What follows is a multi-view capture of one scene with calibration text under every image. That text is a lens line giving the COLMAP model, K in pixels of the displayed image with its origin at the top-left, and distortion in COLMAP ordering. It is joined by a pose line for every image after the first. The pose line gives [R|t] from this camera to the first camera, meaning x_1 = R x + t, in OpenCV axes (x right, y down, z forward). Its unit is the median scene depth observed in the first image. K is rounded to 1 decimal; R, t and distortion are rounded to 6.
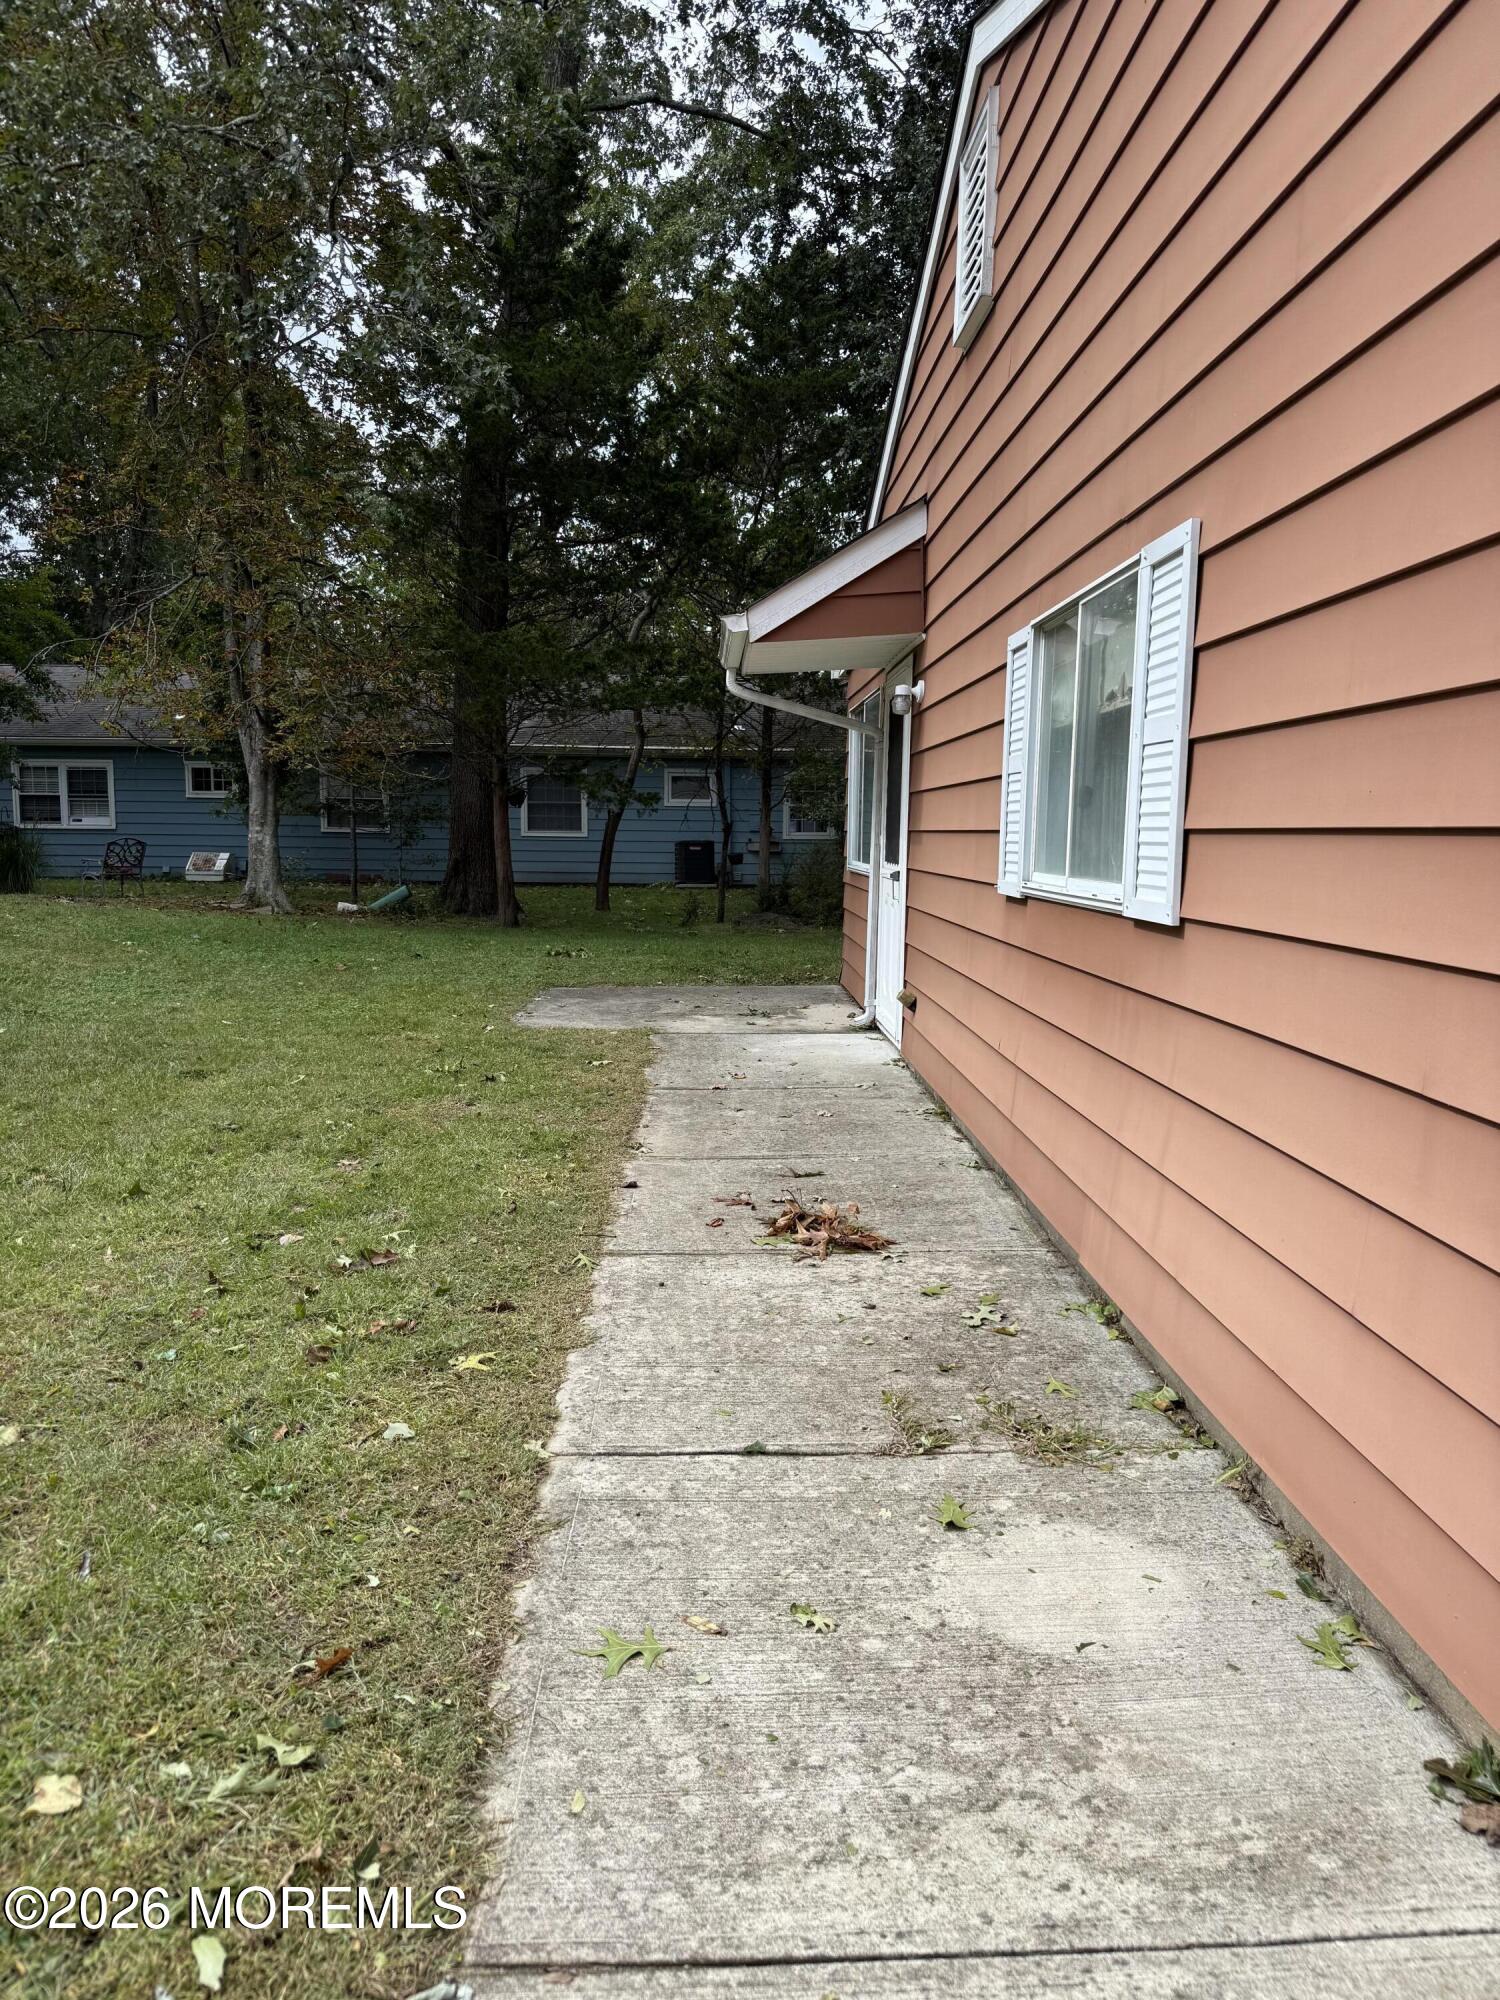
lens RADIAL K [[1402.0, 0, 750.0], [0, 1402.0, 1000.0], [0, 0, 1]] dist [0.089092, -0.104665]
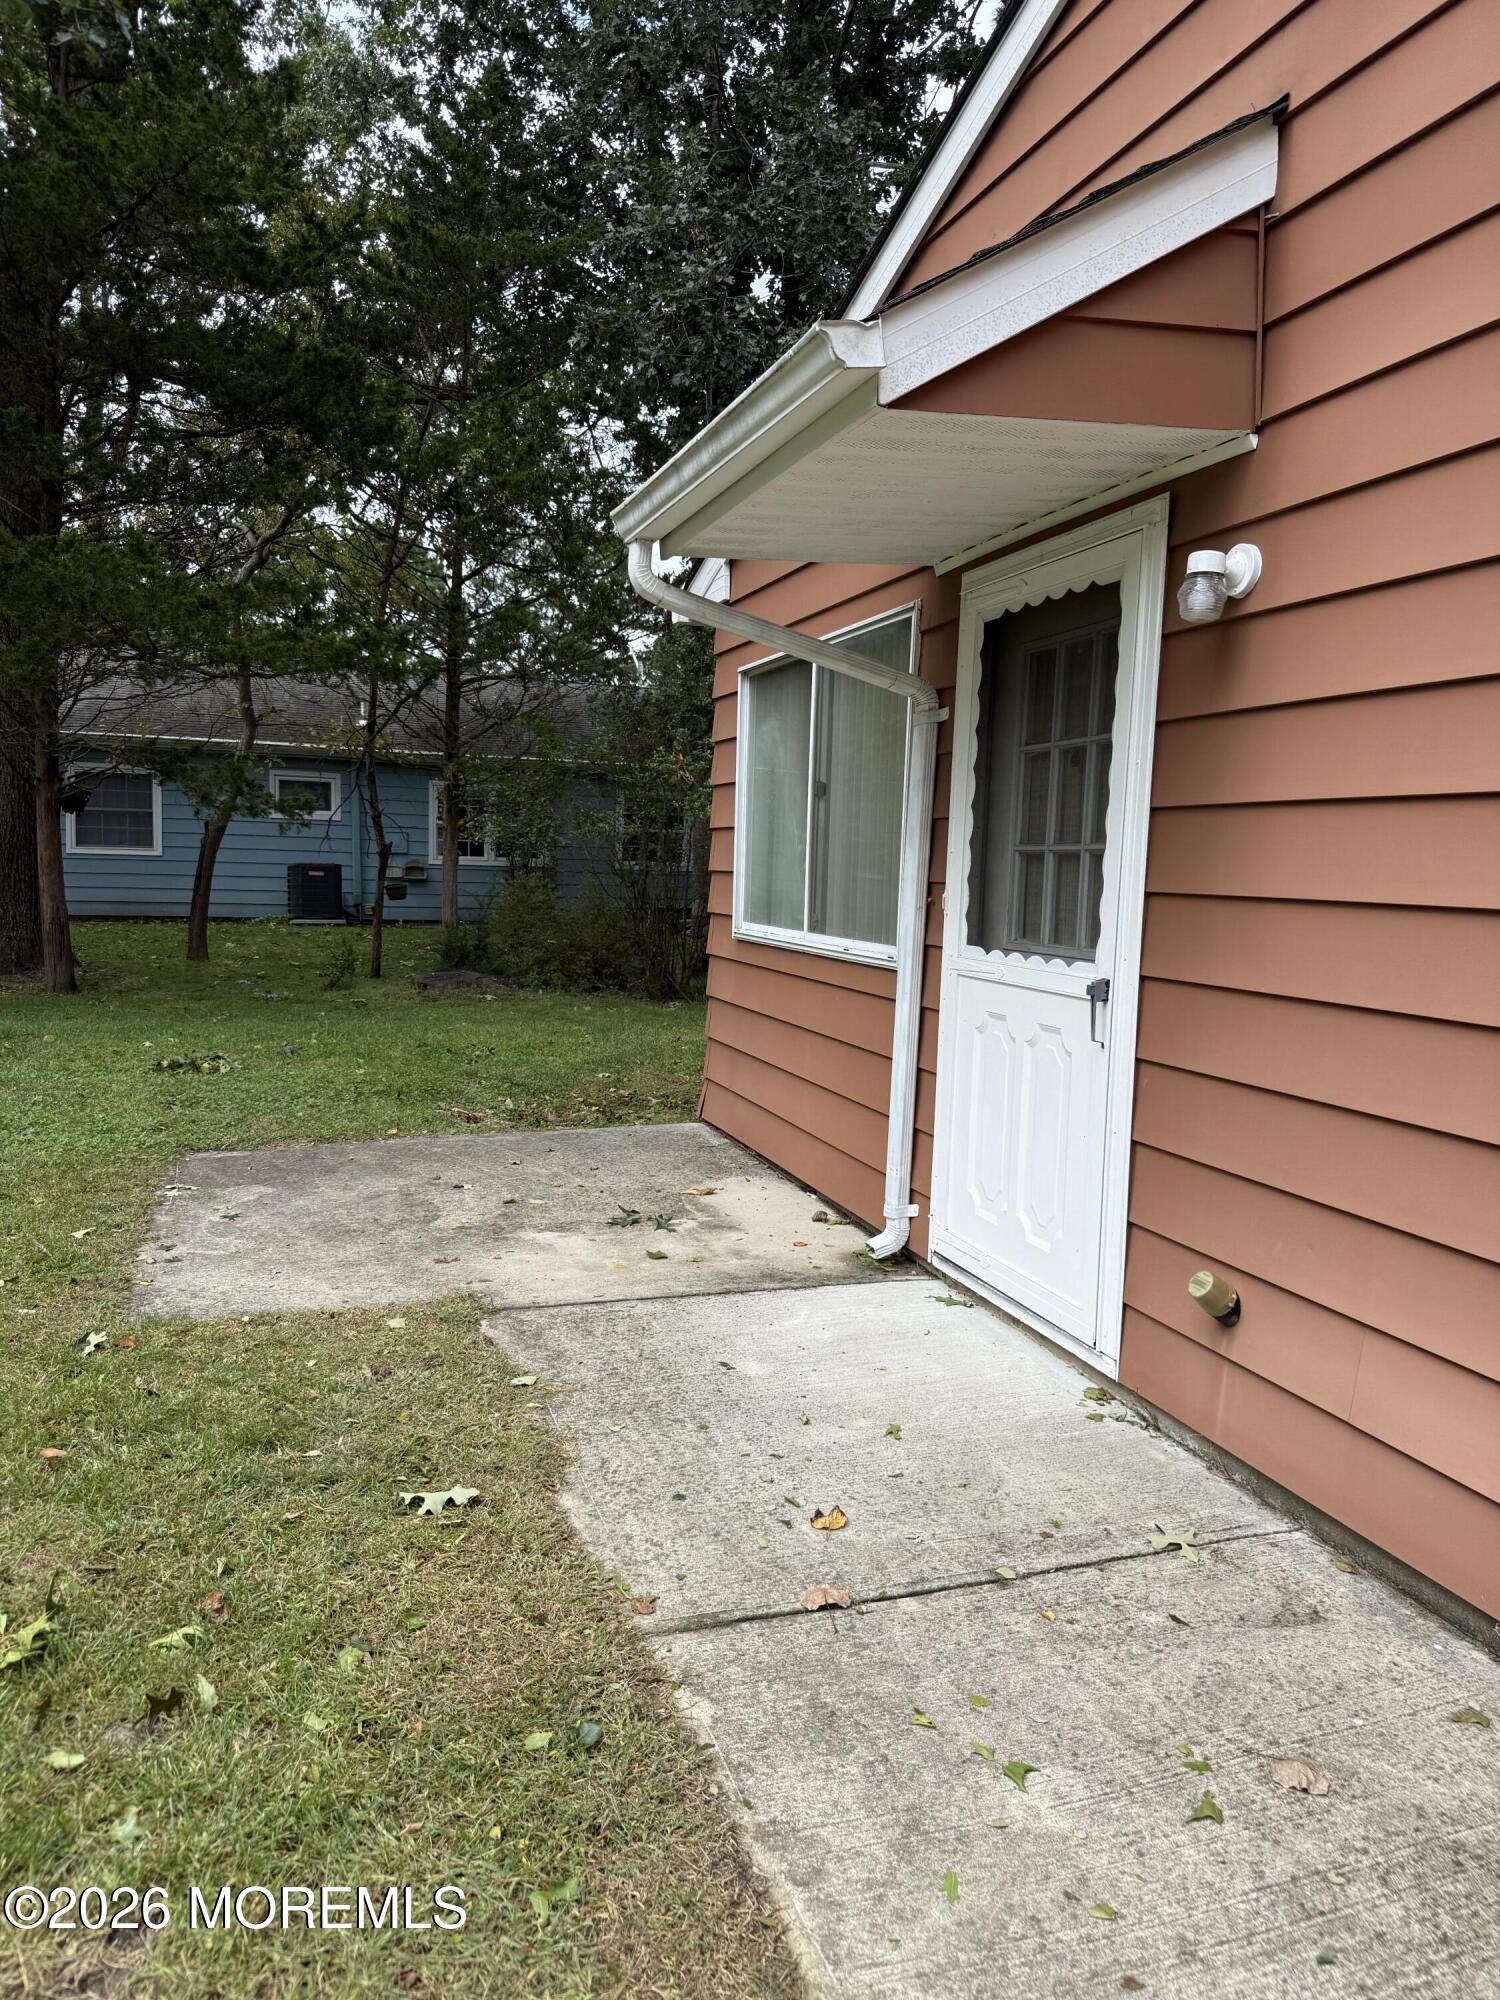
lens RADIAL K [[1363.8, 0, 750.0], [0, 1363.8, 1000.0], [0, 0, 1]] dist [0.043572, -0.100973]
pose [[0.950609, -0.012065, 0.310156, -0.061417], [0.015442, 0.999845, -0.008434, -0.037091], [-0.310006, 0.012807, 0.950648, 0.271588]]
